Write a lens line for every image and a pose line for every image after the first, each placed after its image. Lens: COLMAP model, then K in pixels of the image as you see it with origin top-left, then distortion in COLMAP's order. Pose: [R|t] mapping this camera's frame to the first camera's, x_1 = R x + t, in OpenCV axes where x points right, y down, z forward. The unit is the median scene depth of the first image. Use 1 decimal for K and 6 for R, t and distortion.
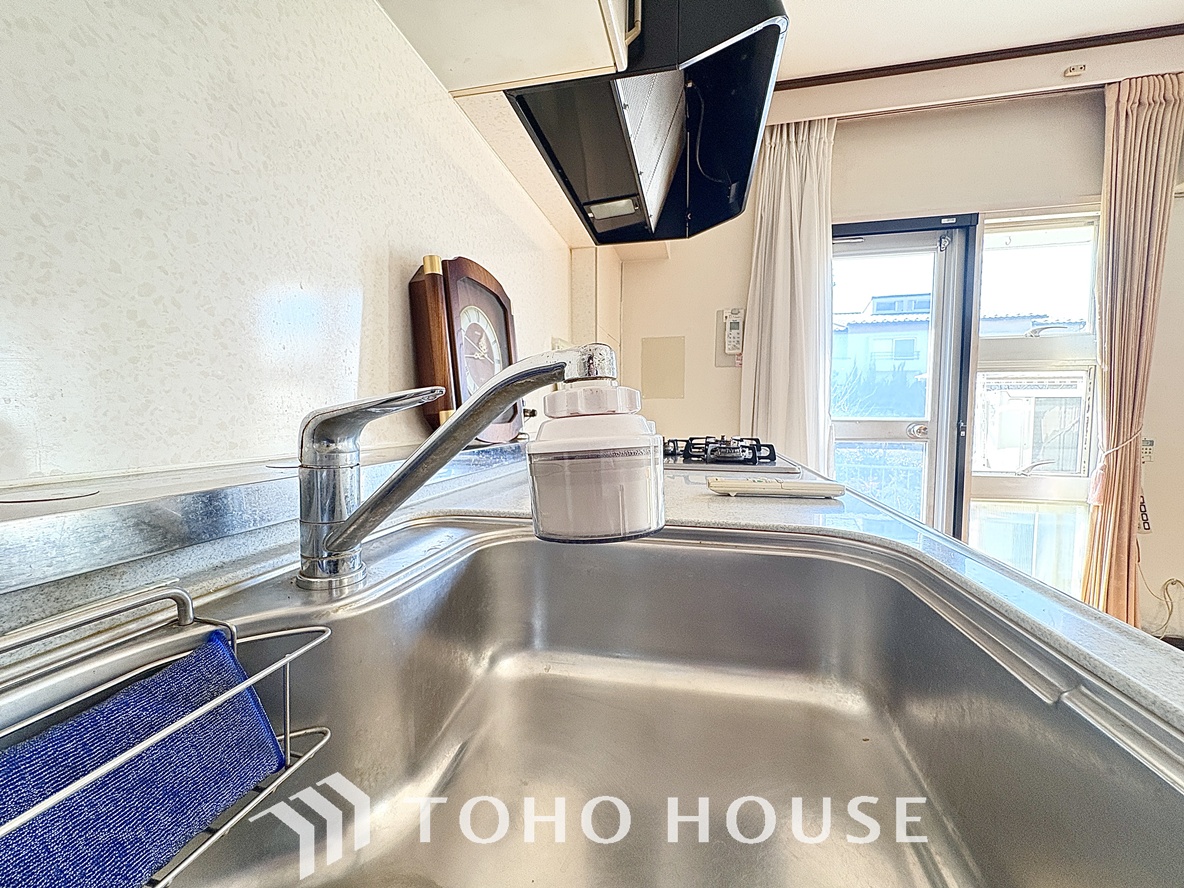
lens RADIAL K [[471.3, 0, 593.8], [0, 471.3, 443.3], [0, 0, 1]] dist [0.002254, 0.000256]
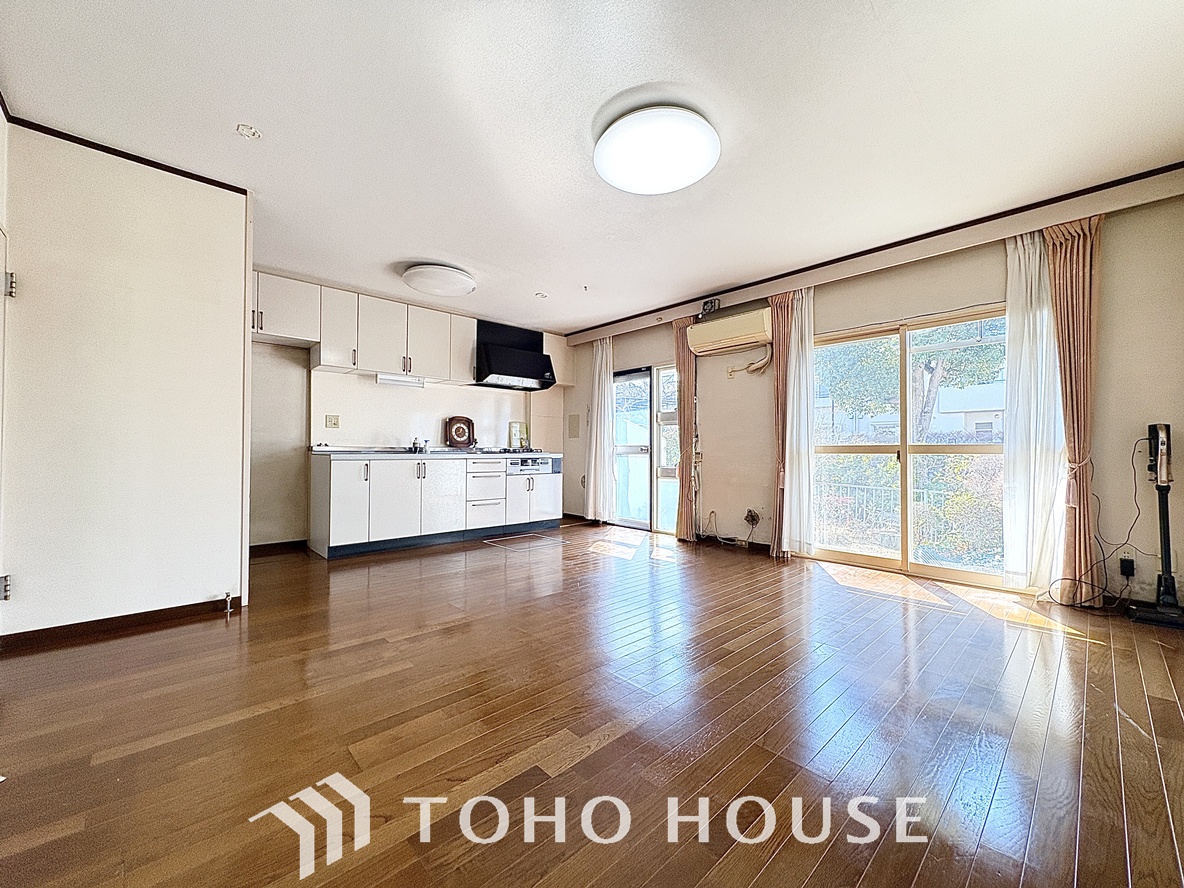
lens RADIAL K [[471.3, 0, 593.8], [0, 471.3, 443.3], [0, 0, 1]] dist [0.002254, 0.000256]
pose [[0.826045, -0.009309, -0.563527, 1.901482], [-0.034318, 0.997177, -0.066778, 0.116113], [0.562558, 0.074501, 0.823394, -1.216161]]
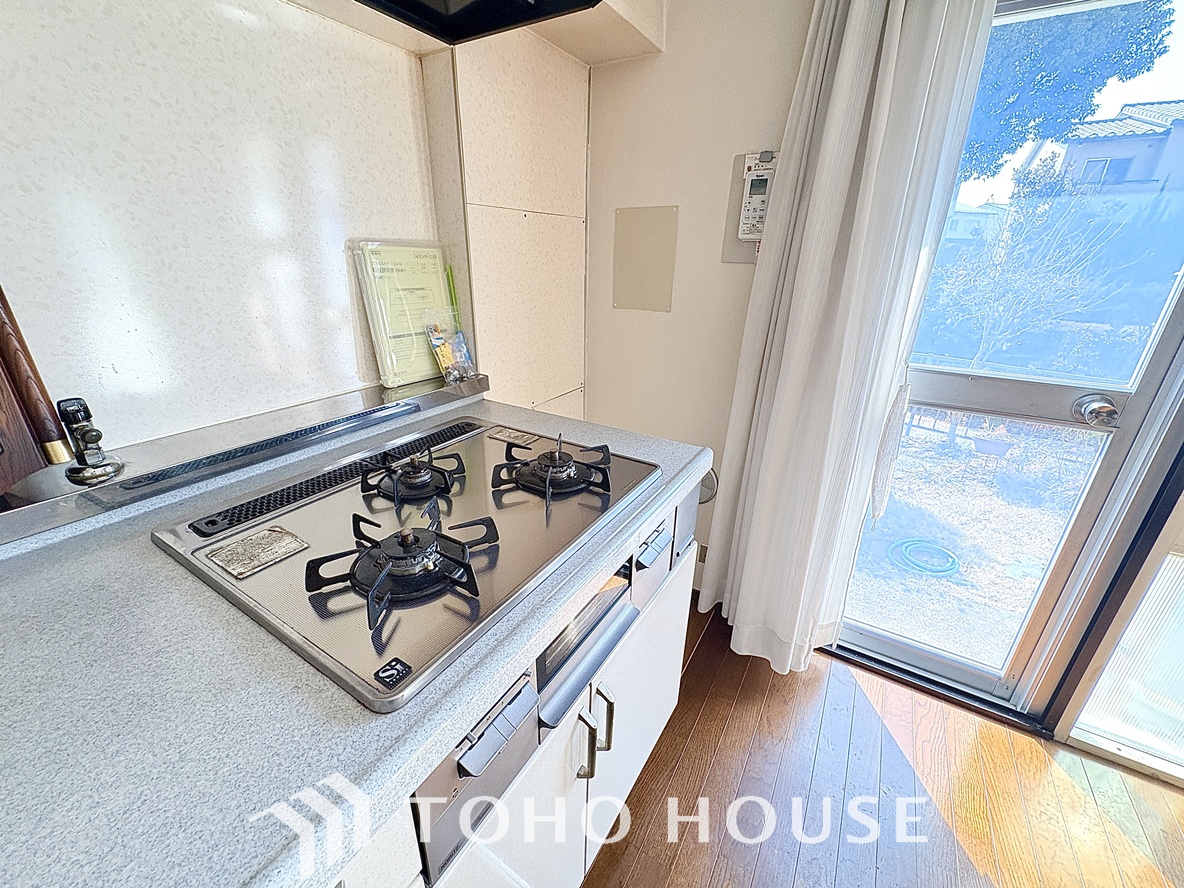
lens RADIAL K [[471.3, 0, 593.8], [0, 471.3, 443.3], [0, 0, 1]] dist [0.002254, 0.000256]
pose [[0.946144, 0.136541, -0.293543, 0.338018], [-0.036460, 0.945881, 0.322458, -0.142932], [0.321686, -0.294389, 0.899918, 0.364908]]
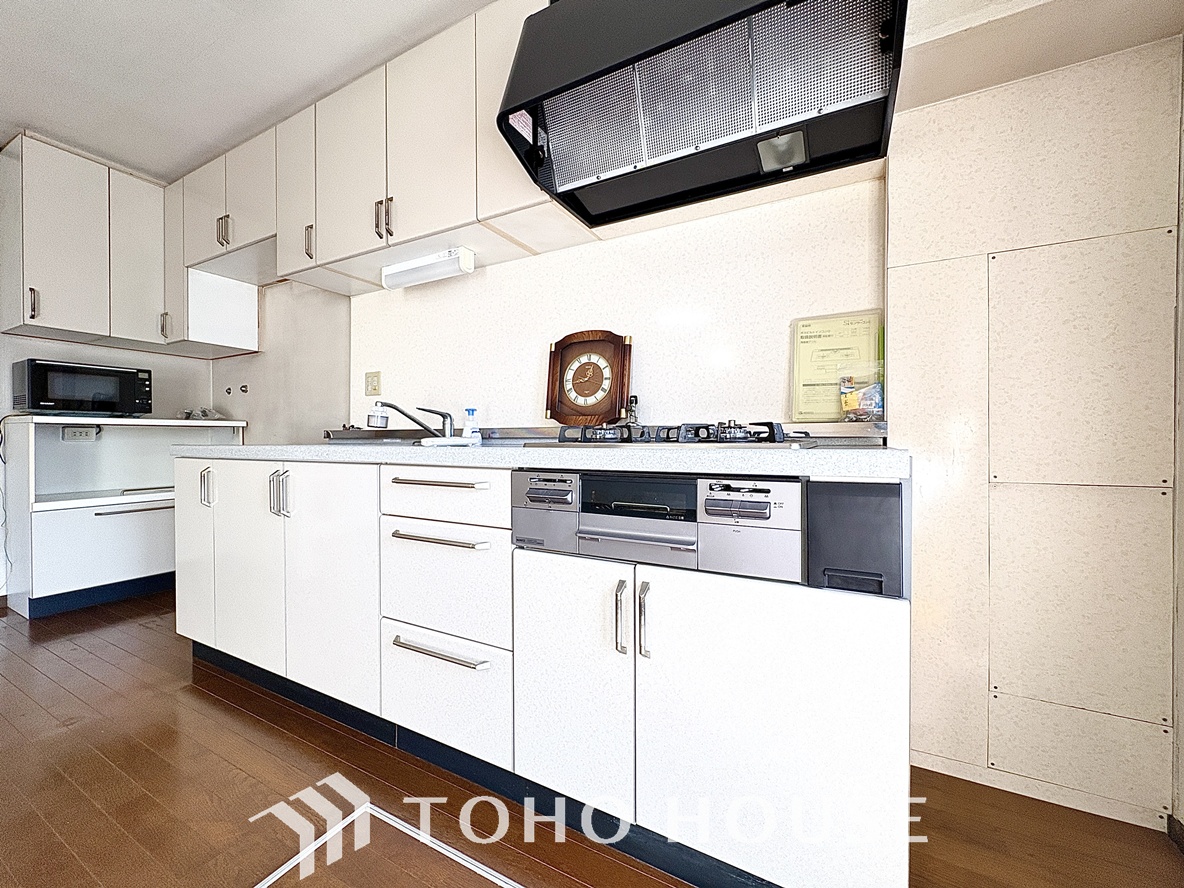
lens RADIAL K [[471.3, 0, 593.8], [0, 471.3, 443.3], [0, 0, 1]] dist [0.002254, 0.000256]
pose [[-0.271476, 0.008031, -0.962412, 0.686828], [-0.055156, 0.998192, 0.023888, 0.004604], [0.960864, 0.059568, -0.270542, 0.688781]]
